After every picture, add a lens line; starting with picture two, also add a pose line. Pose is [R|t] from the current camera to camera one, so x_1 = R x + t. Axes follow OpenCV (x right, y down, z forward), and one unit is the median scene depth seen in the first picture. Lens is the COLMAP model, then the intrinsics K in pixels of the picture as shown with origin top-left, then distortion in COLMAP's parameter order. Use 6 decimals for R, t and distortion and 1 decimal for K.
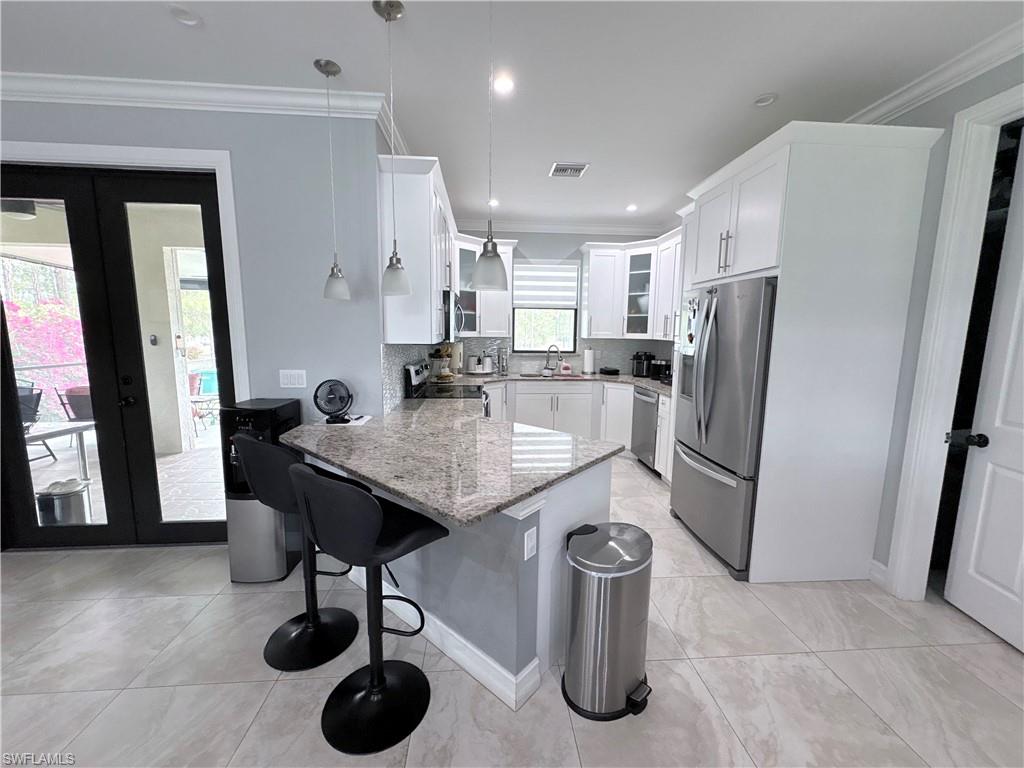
lens RADIAL K [[407.9, 0, 513.9], [0, 407.9, 384.3], [0, 0, 1]] dist [0.002167, -0.000686]
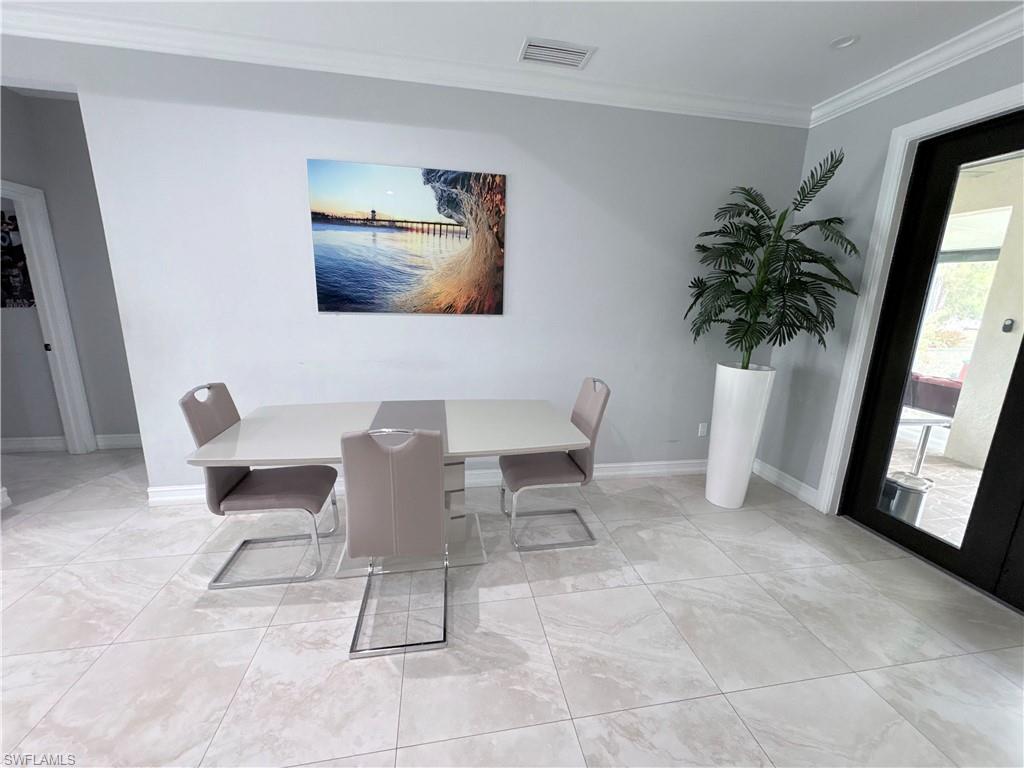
lens RADIAL K [[407.9, 0, 513.7], [0, 407.9, 382.4], [0, 0, 1]] dist [0.002167, -0.000686]
pose [[0.101387, 0.208378, -0.972779, -0.194280], [-0.160722, 0.968404, 0.190689, 0.001098], [0.981778, 0.137014, 0.131675, -0.024126]]
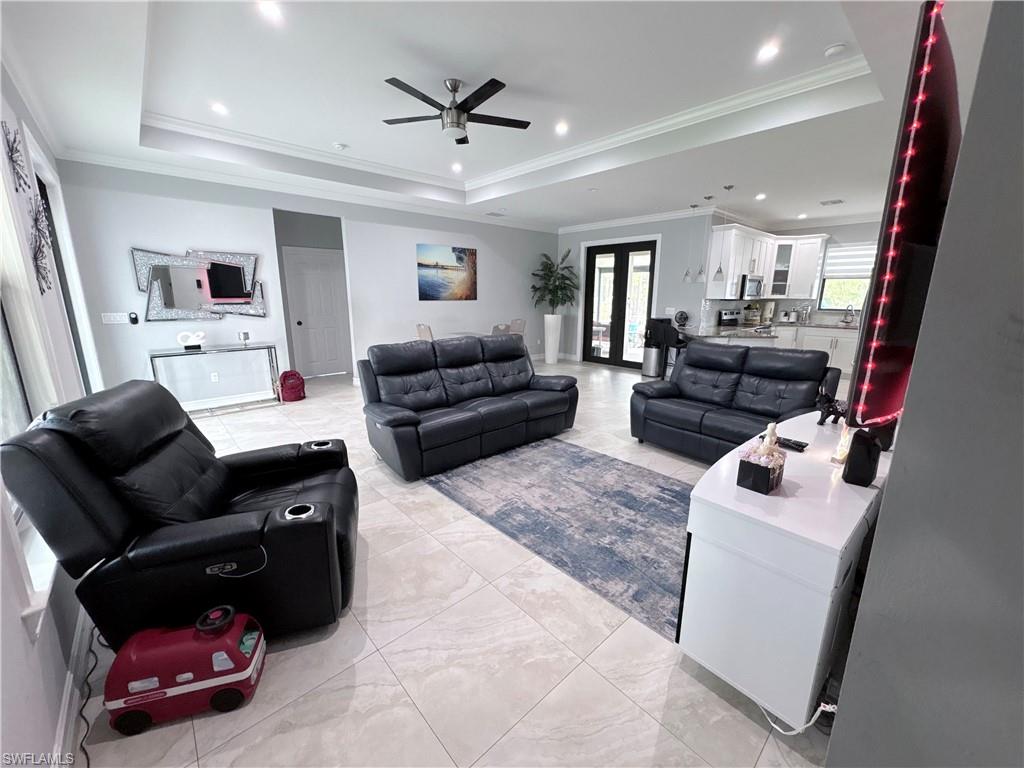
lens RADIAL K [[407.9, 0, 512.1], [0, 407.9, 383.3], [0, 0, 1]] dist [0.002167, -0.000686]
pose [[0.613733, 0.163488, -0.772401, 0.544138], [-0.105689, 0.986533, 0.124833, 0.125344], [0.782408, 0.005020, 0.622746, -0.833473]]
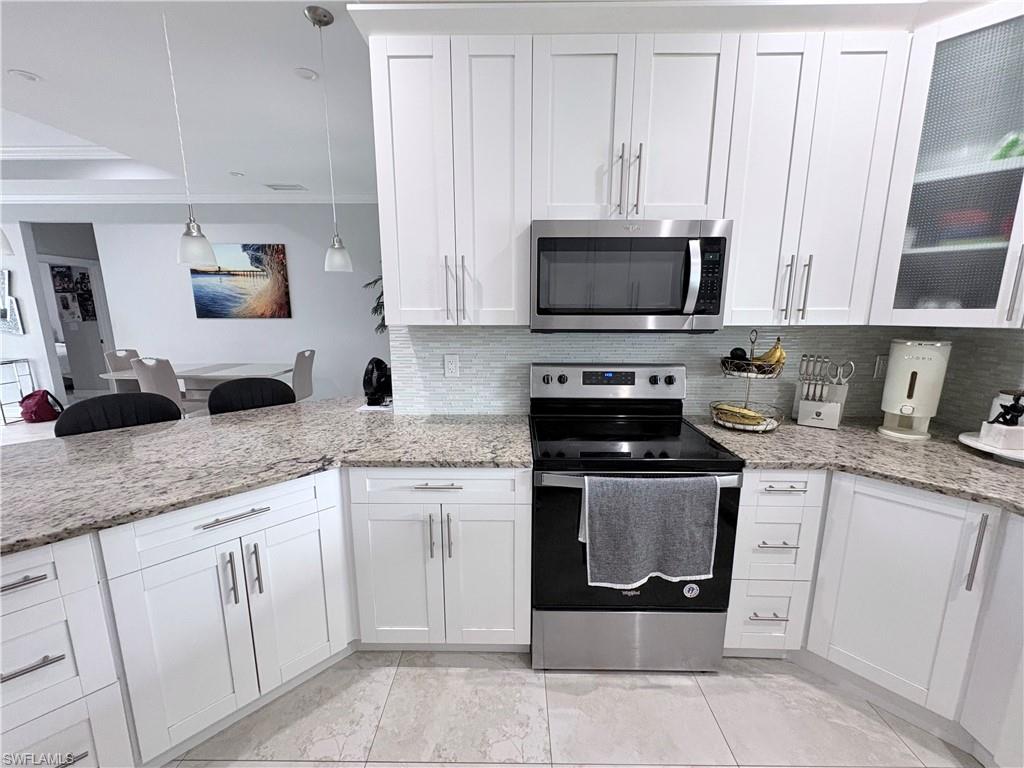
lens RADIAL K [[407.9, 0, 514.4], [0, 407.9, 384.1], [0, 0, 1]] dist [0.002167, -0.000686]
pose [[-0.088389, 0.169692, -0.981525, 0.233815], [-0.136680, 0.973995, 0.180699, -0.083062], [0.986664, 0.150126, -0.062897, 0.687756]]
